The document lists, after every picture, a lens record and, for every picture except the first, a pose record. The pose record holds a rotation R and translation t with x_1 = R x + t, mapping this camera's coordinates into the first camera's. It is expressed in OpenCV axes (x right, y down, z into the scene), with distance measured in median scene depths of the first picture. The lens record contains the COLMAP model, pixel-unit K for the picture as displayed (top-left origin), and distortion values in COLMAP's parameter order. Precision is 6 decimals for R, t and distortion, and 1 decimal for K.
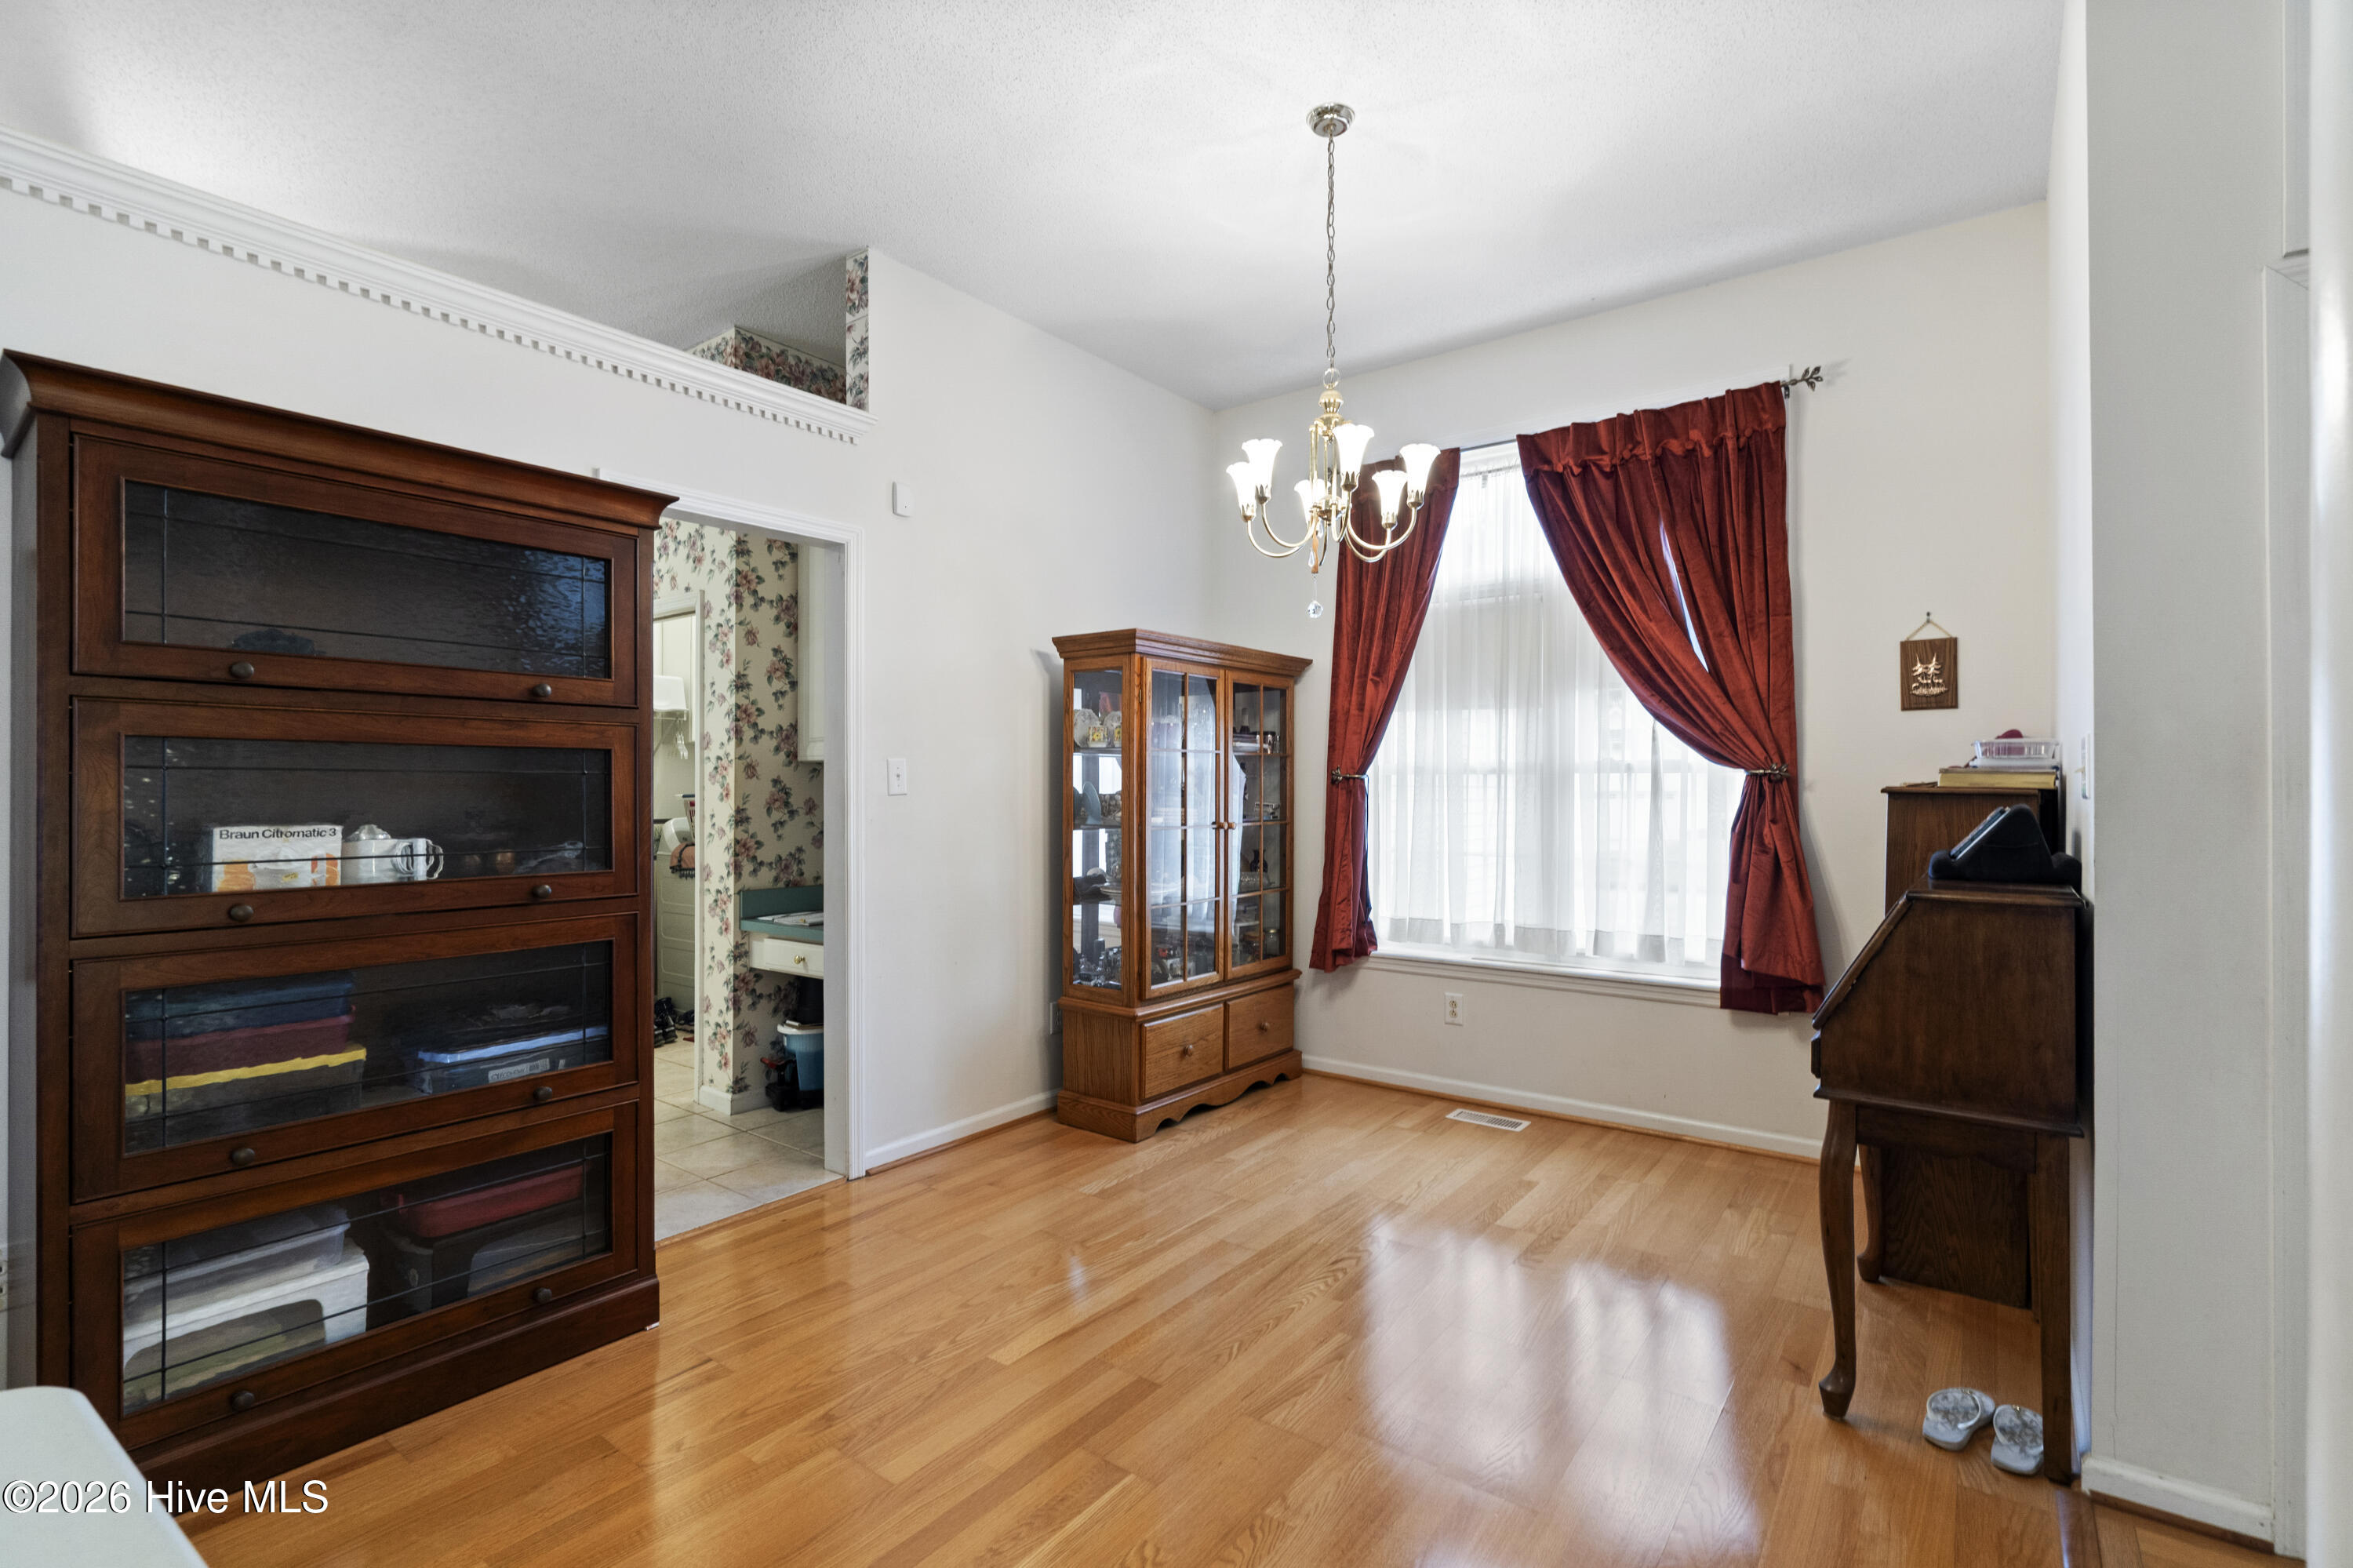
lens RADIAL K [[1072.1, 0, 1171.4], [0, 1072.1, 788.9], [0, 0, 1]] dist [-0.002253, 0.000824]
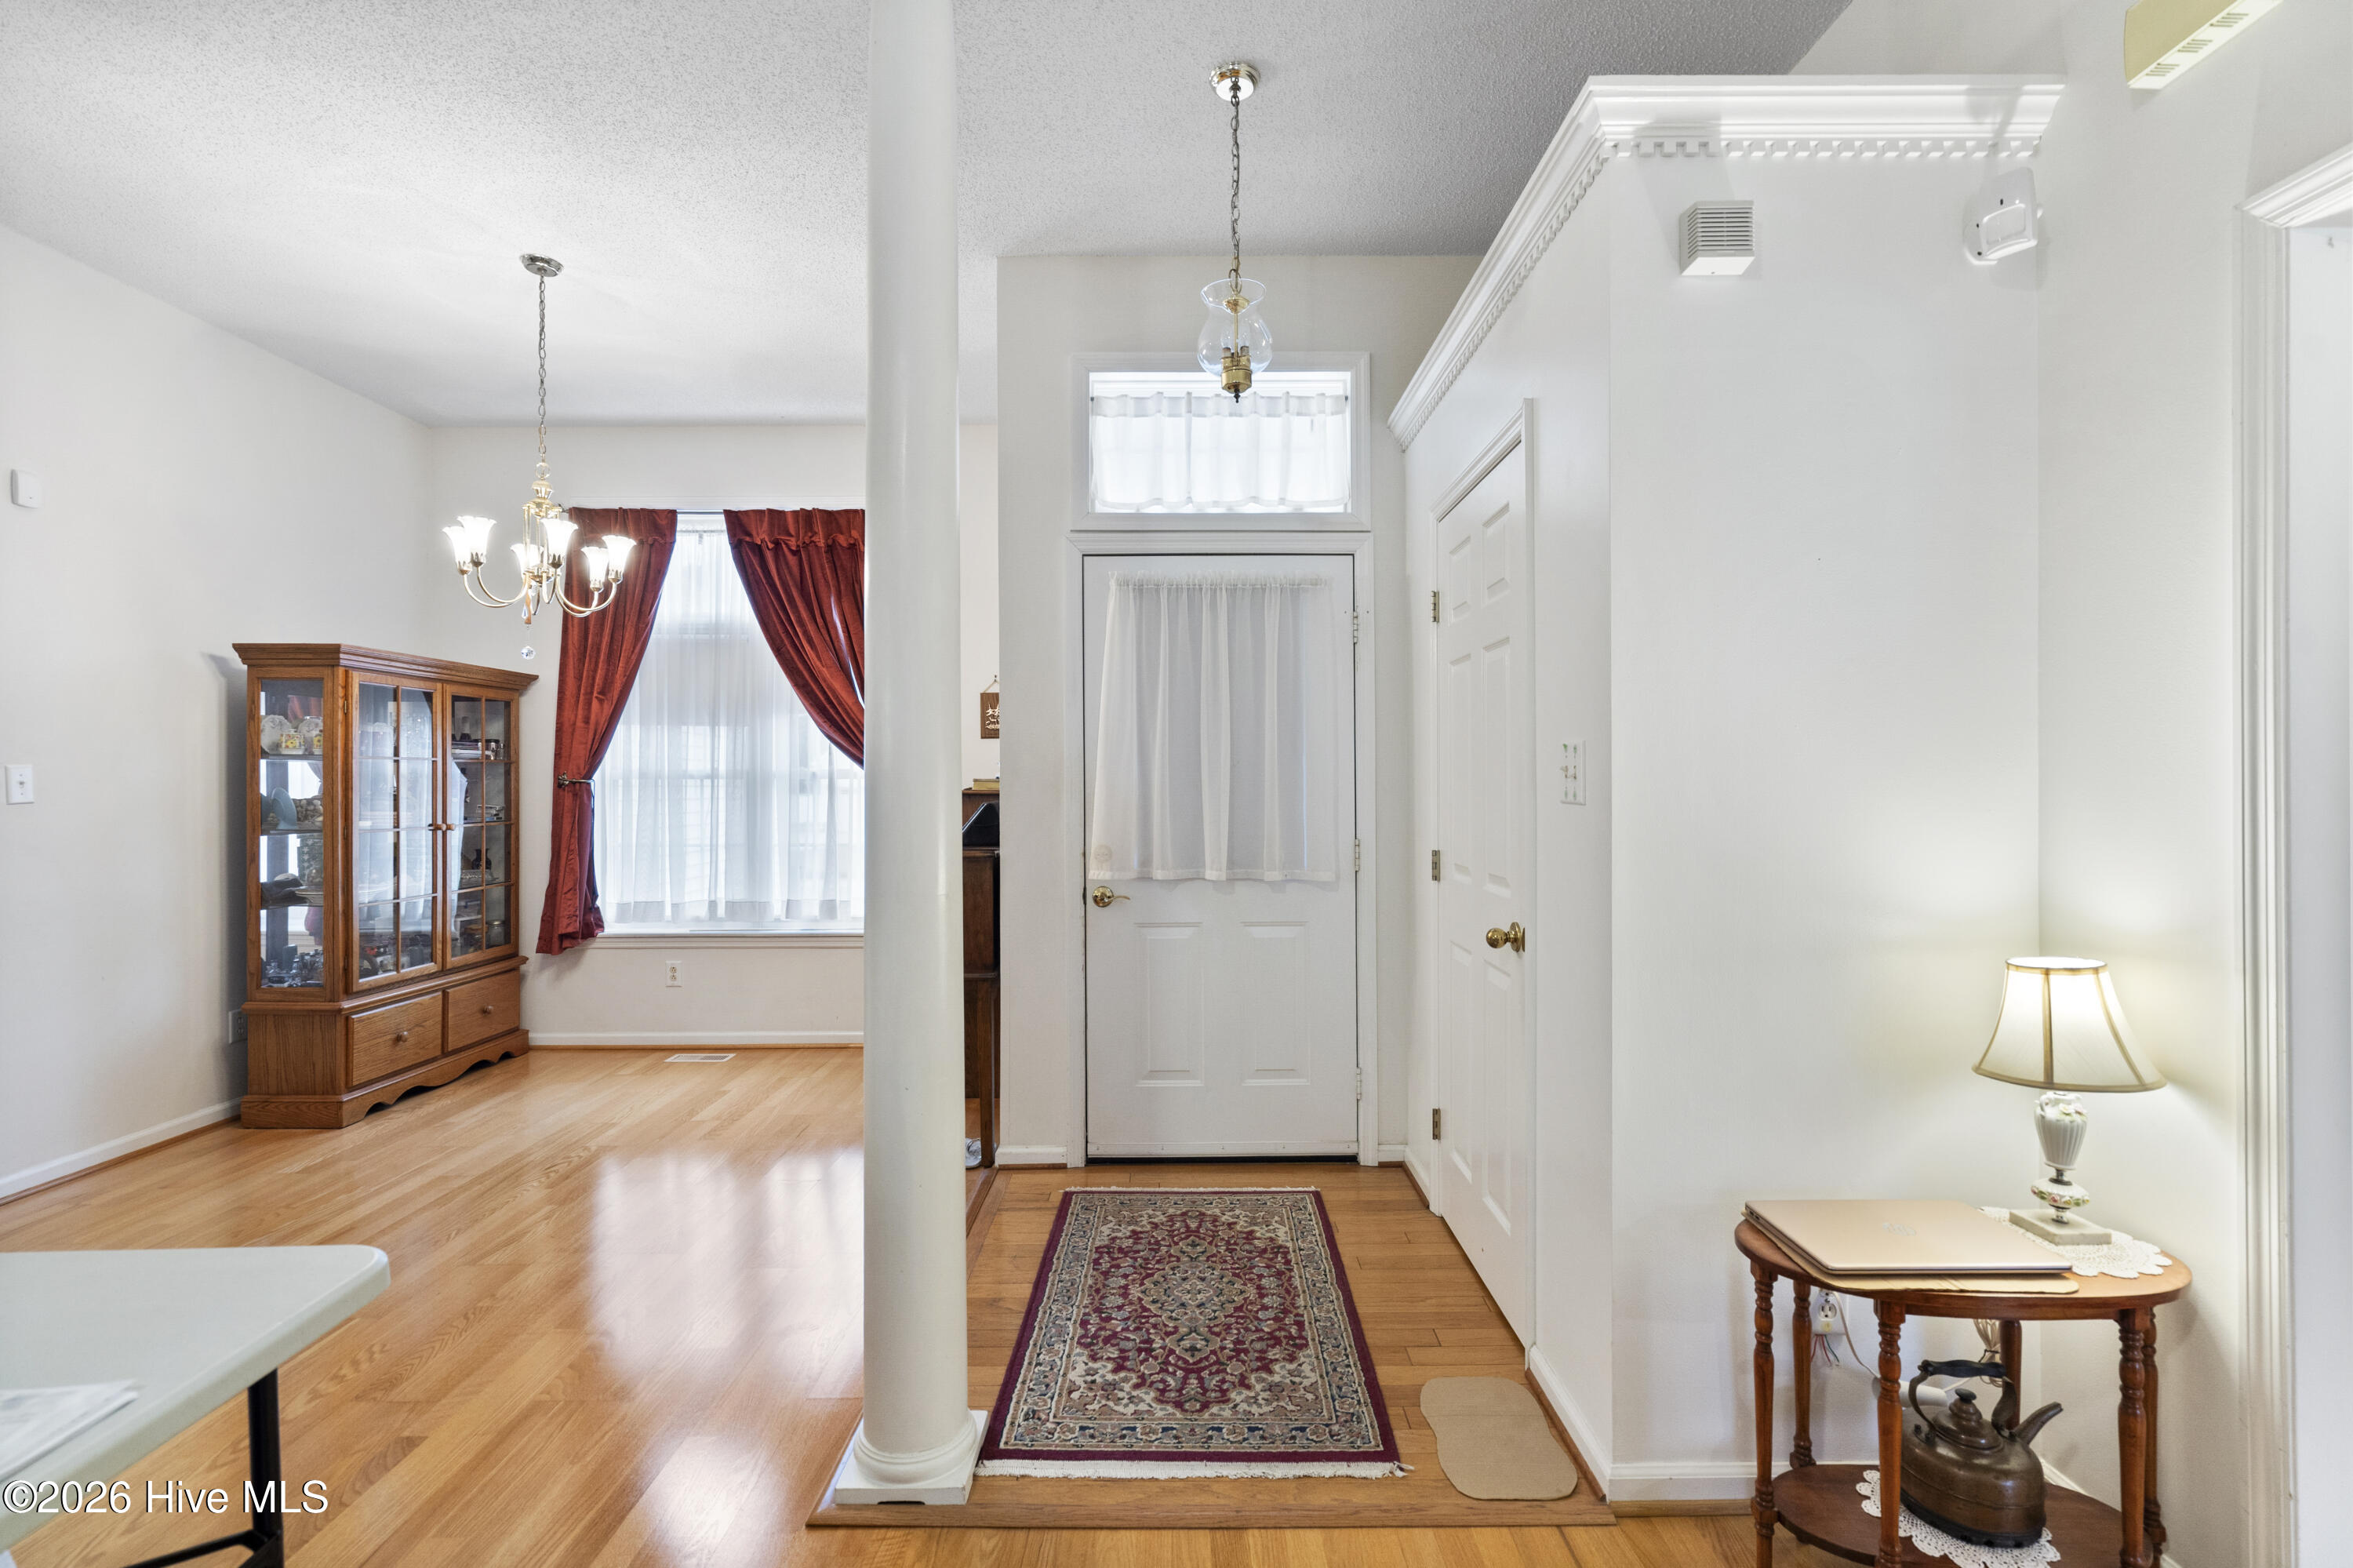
lens RADIAL K [[1067.7, 0, 1176.5], [0, 1067.7, 784.0], [0, 0, 1]] dist [0.000570, 0.000482]
pose [[0.795933, -0.003315, 0.605375, -0.013470], [0.003100, 0.999994, 0.001400, -0.008566], [-0.605376, 0.000762, 0.795939, -0.311141]]
